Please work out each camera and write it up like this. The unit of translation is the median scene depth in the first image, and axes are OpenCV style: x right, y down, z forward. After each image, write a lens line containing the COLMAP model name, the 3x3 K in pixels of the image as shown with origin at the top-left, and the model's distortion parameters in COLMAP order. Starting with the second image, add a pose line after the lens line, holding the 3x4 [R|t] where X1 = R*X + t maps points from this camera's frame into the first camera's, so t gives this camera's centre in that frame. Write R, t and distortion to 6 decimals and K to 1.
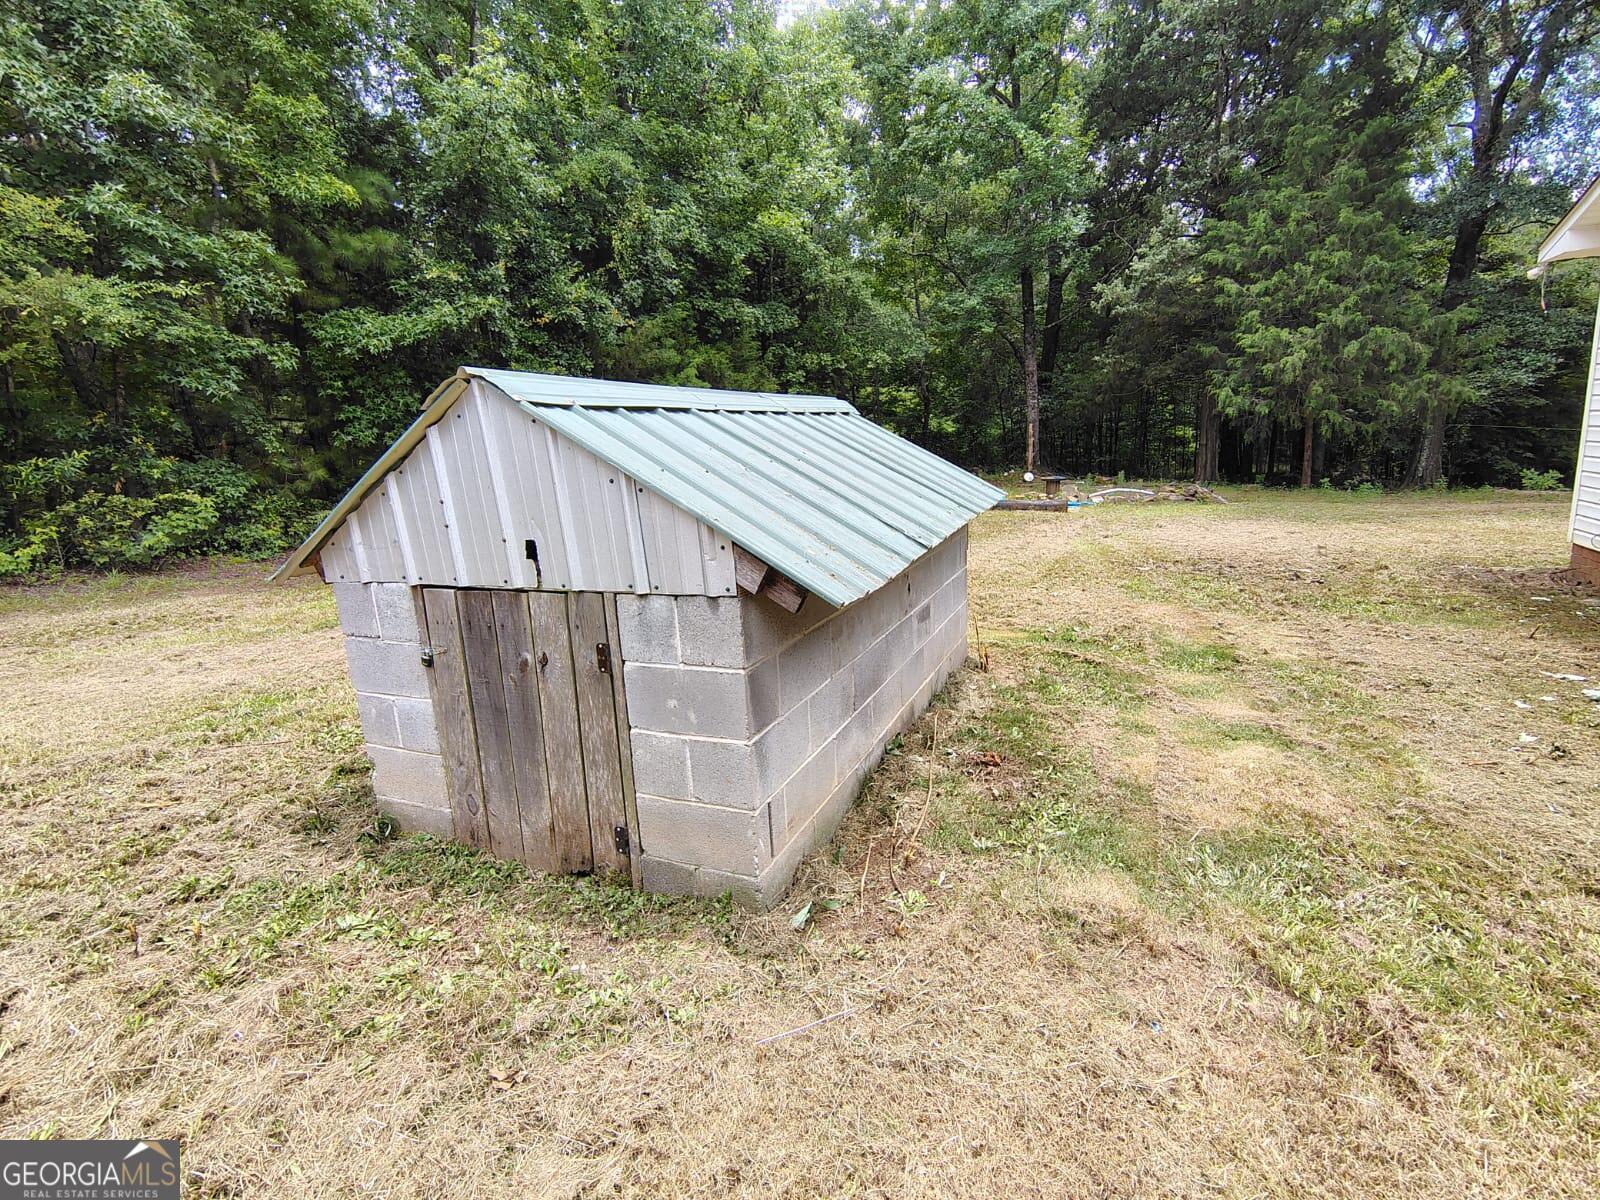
lens RADIAL K [[739.8, 0, 805.4], [0, 739.8, 593.9], [0, 0, 1]] dist [-0.002507, 0.001243]
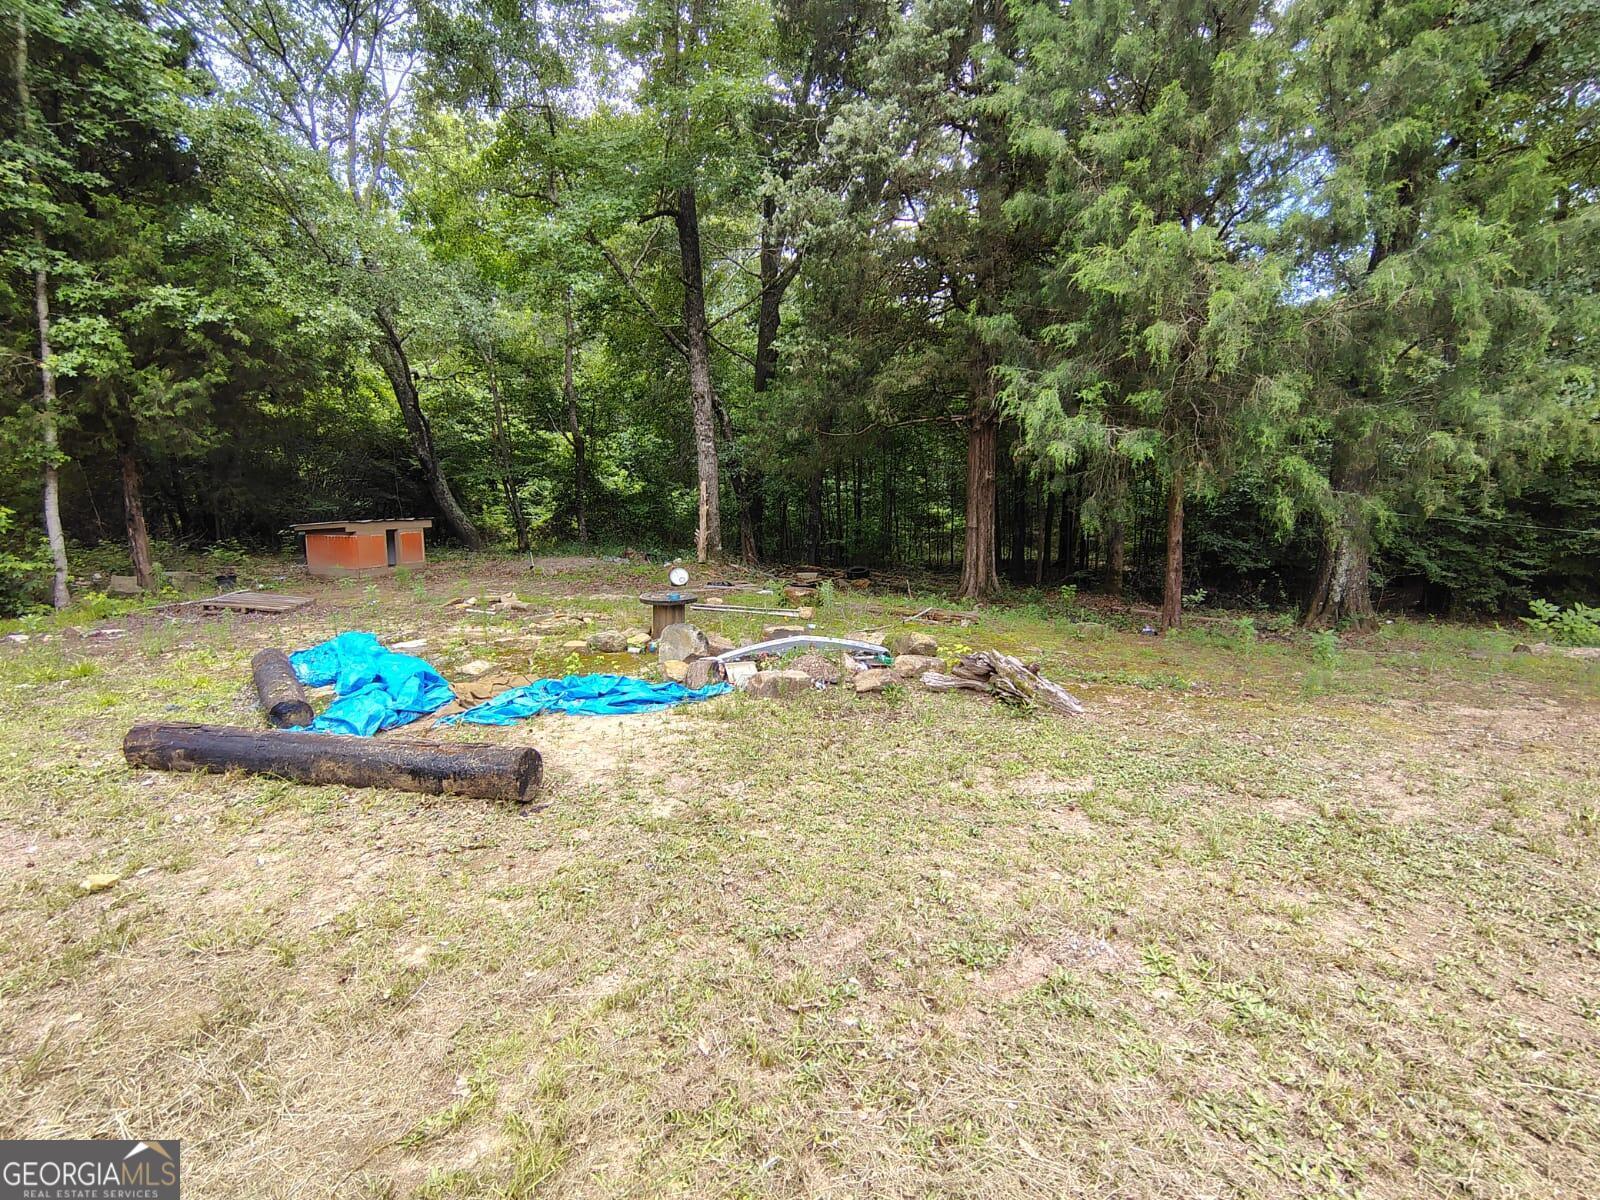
lens RADIAL K [[739.8, 0, 805.4], [0, 739.8, 593.9], [0, 0, 1]] dist [-0.002507, 0.001243]
pose [[0.956346, 0.011211, 0.292023, 0.314106], [0.015490, 0.995915, -0.088960, -0.130908], [-0.291827, 0.089599, 0.952265, 0.635564]]
